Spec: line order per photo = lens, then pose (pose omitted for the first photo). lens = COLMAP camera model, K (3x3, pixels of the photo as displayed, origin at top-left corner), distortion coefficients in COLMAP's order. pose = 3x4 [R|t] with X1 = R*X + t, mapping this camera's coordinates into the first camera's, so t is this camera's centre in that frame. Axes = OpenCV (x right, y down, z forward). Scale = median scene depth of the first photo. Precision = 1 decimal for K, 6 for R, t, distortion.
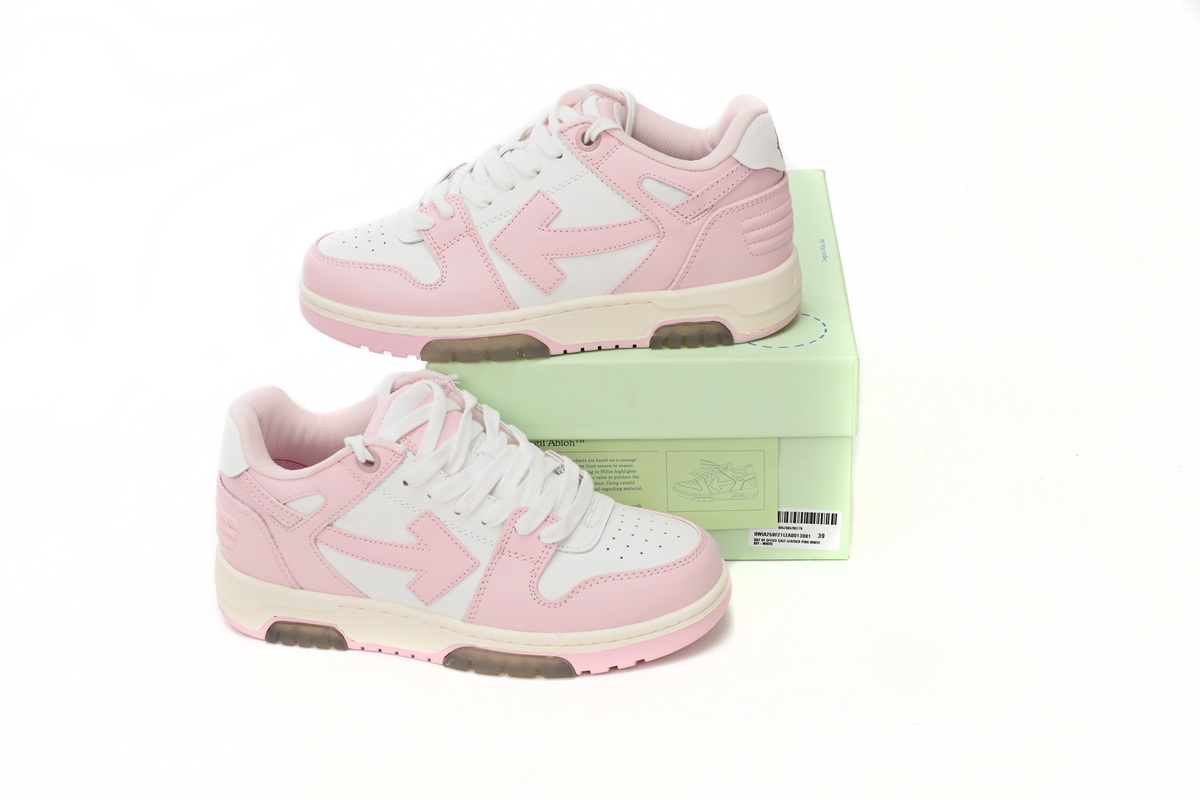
lens RADIAL K [[1667.1, 0, 604.2], [0, 1667.1, 401.4], [0, 0, 1]] dist [-0.036537, 0.000000]
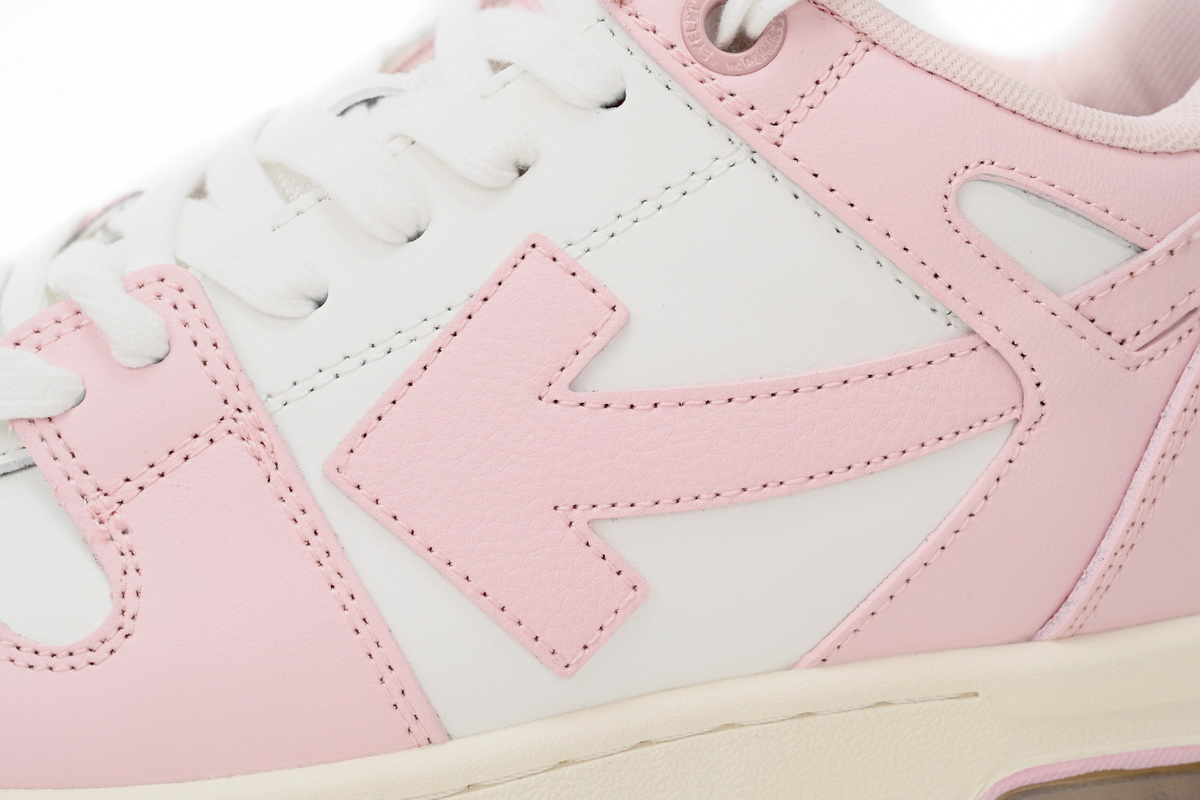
lens RADIAL K [[3413.8, 0, 598.9], [0, 3413.8, 395.6], [0, 0, 1]] dist [0.005624, 0.000000]
pose [[0.978984, -0.016774, 0.203244, -0.129365], [0.054102, 0.982264, -0.179530, -0.015722], [-0.196628, 0.186753, 0.962528, 0.526084]]
